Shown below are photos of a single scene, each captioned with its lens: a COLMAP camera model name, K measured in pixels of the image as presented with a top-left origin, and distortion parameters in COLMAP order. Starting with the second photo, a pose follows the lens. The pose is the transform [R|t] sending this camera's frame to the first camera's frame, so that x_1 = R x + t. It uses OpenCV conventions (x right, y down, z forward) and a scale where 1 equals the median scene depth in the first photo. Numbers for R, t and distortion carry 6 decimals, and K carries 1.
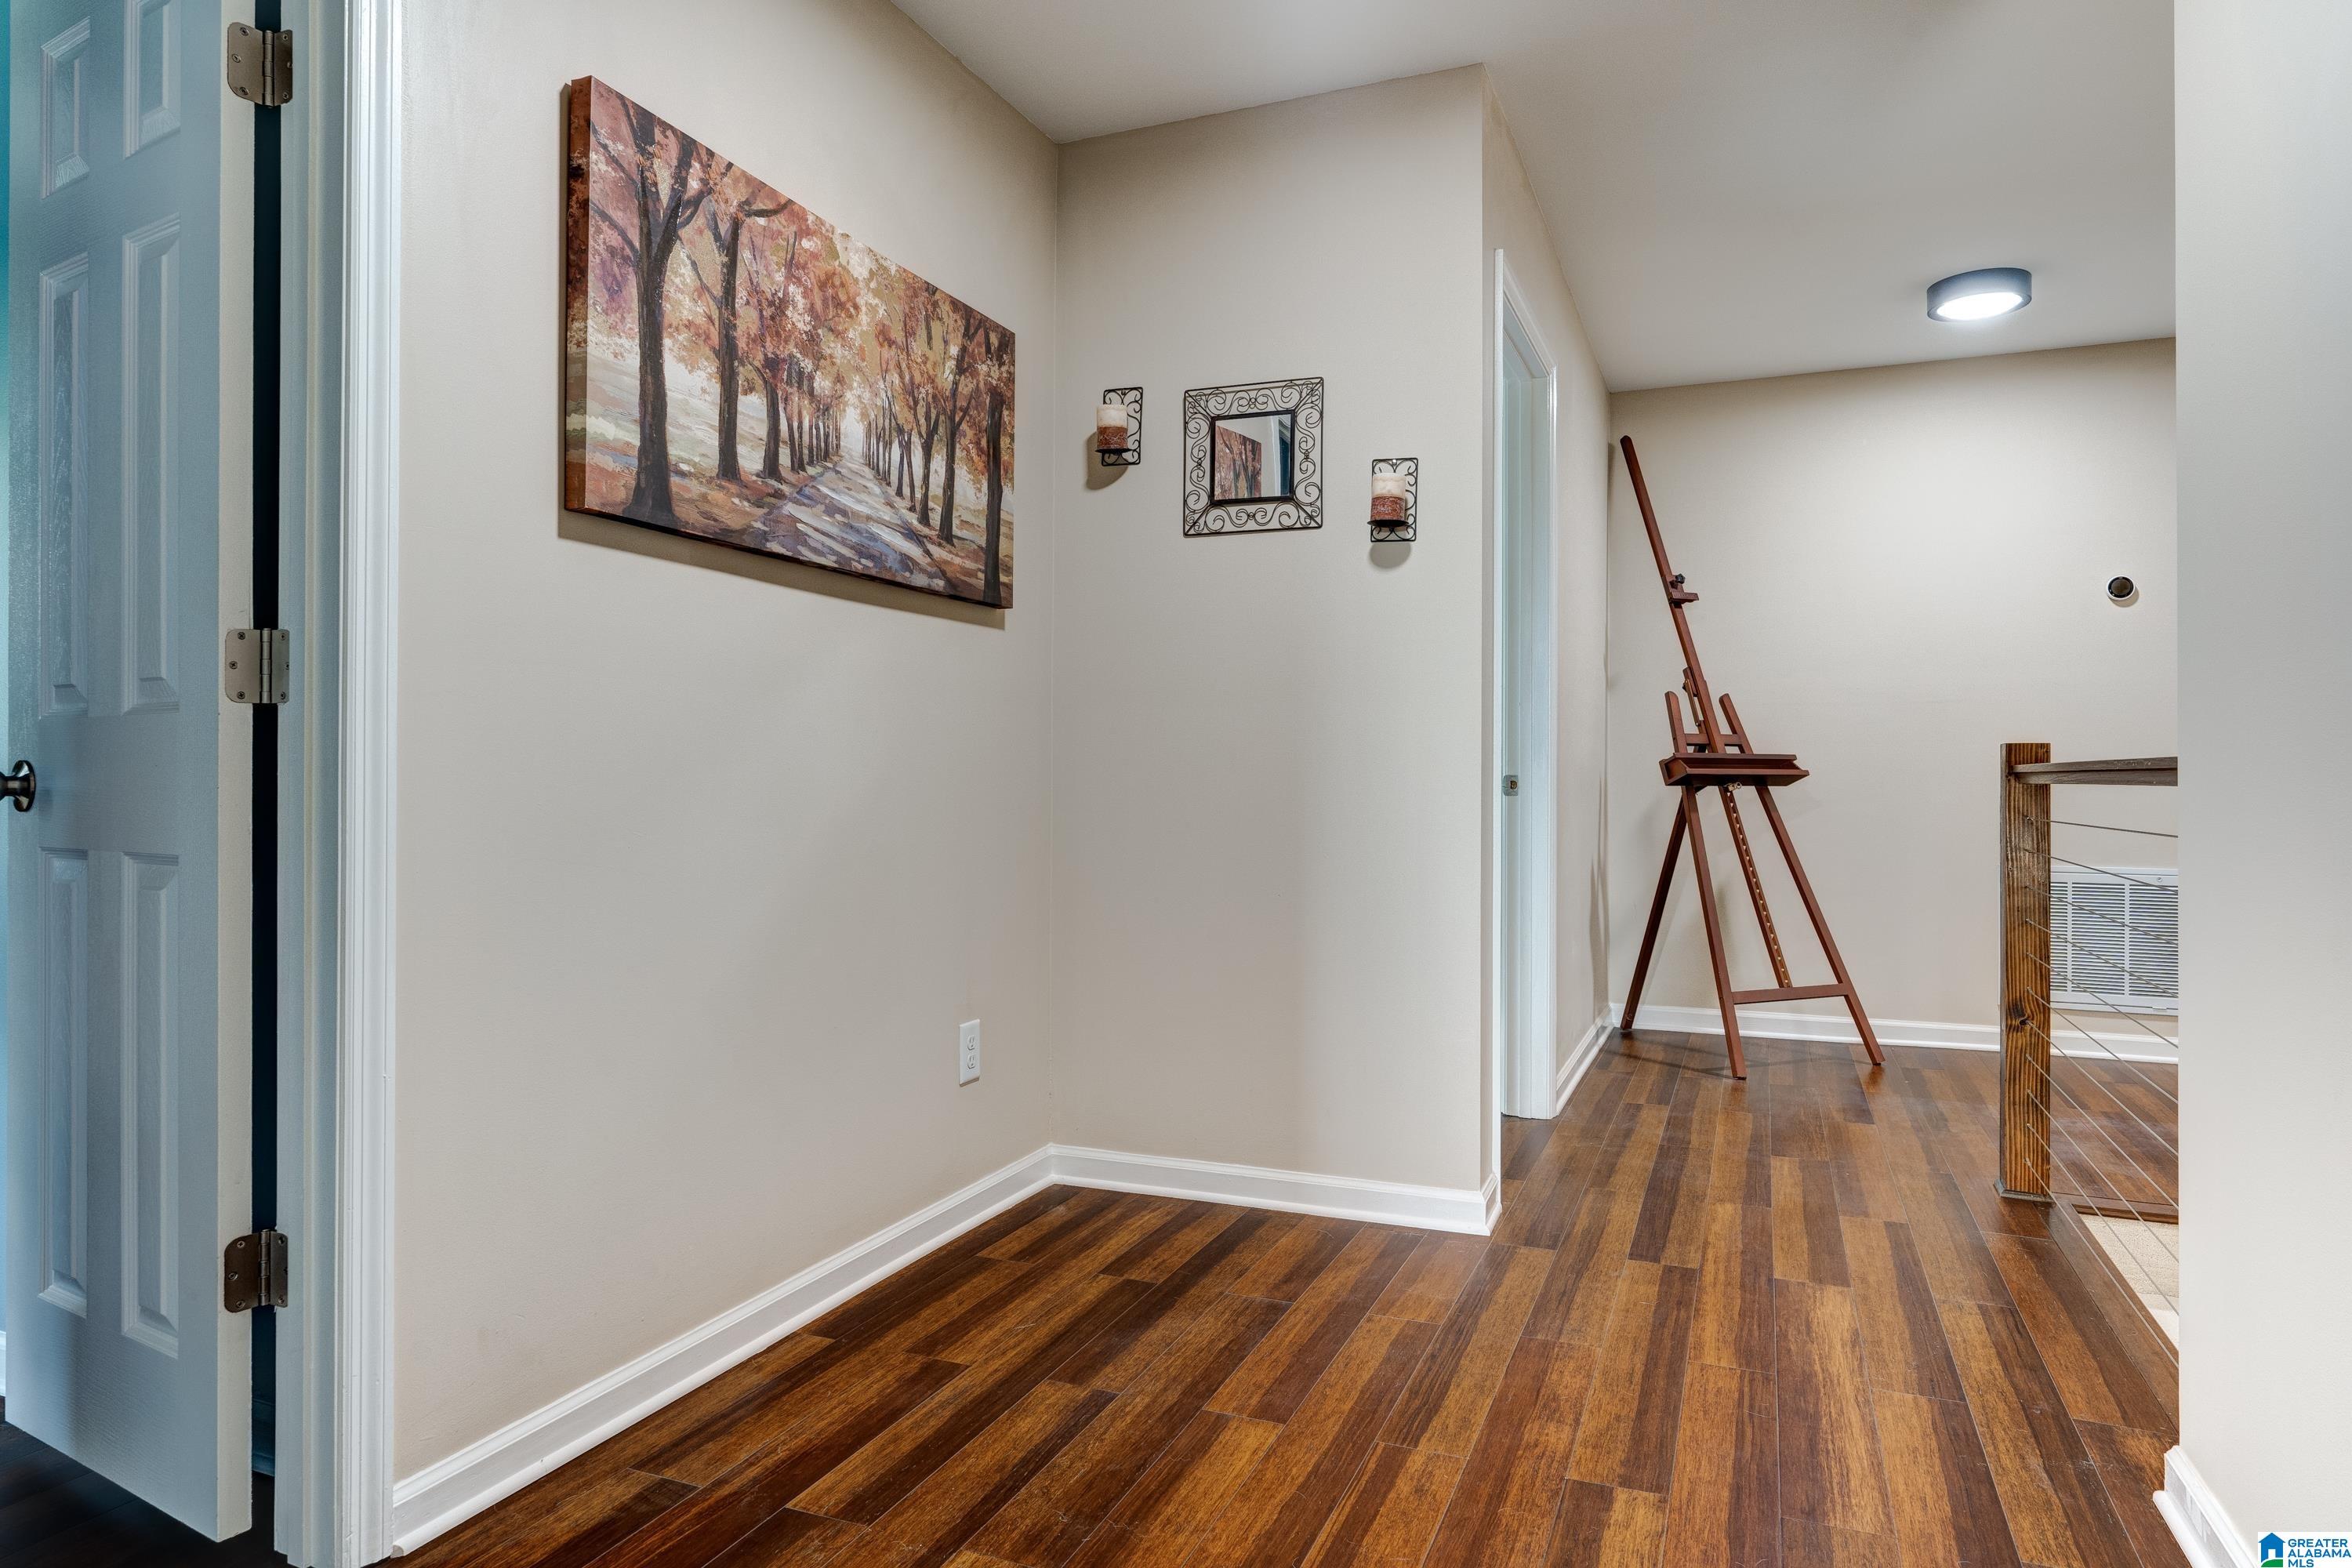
lens RADIAL K [[1433.5, 0, 1176.0], [0, 1433.5, 784.0], [0, 0, 1]] dist [-0.001558, -0.000682]
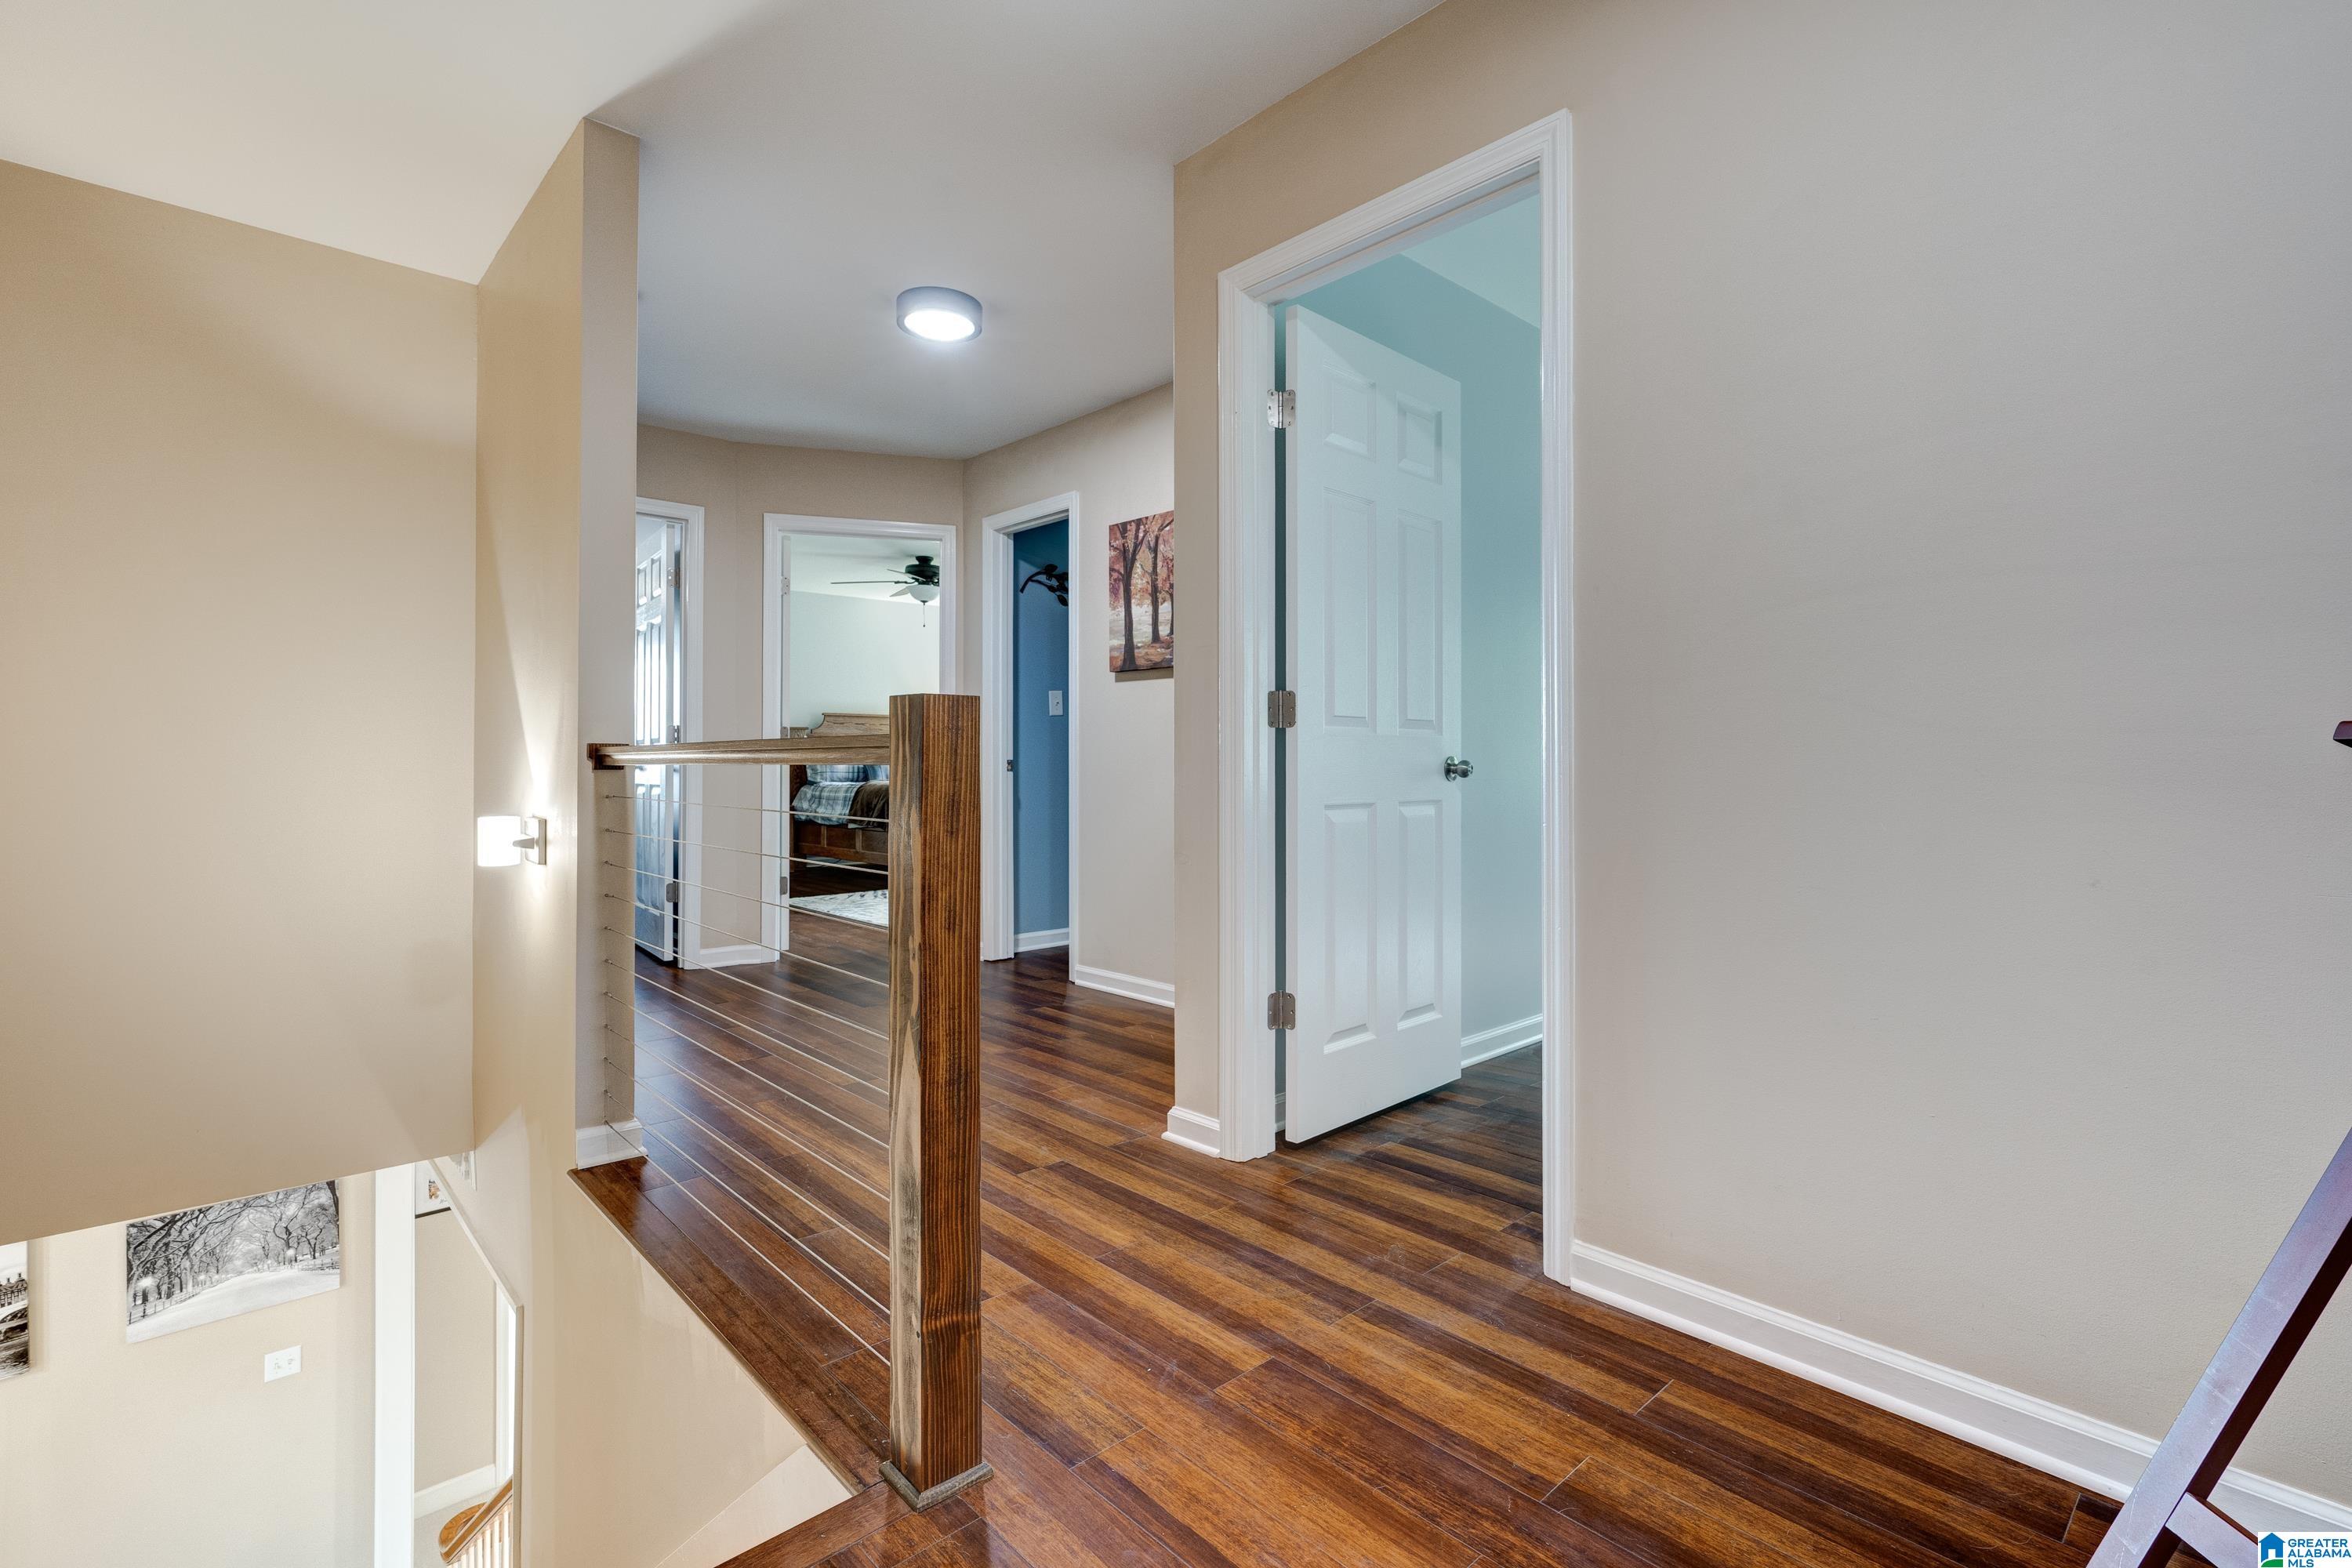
lens RADIAL K [[1070.2, 0, 1176.0], [0, 1070.2, 784.0], [0, 0, 1]] dist [-0.000734, 0.000267]
pose [[-0.429740, 0.010635, -0.902890, 1.333602], [-0.007063, 0.999860, 0.015138, 0.003852], [0.902925, 0.012882, -0.429605, 1.811934]]
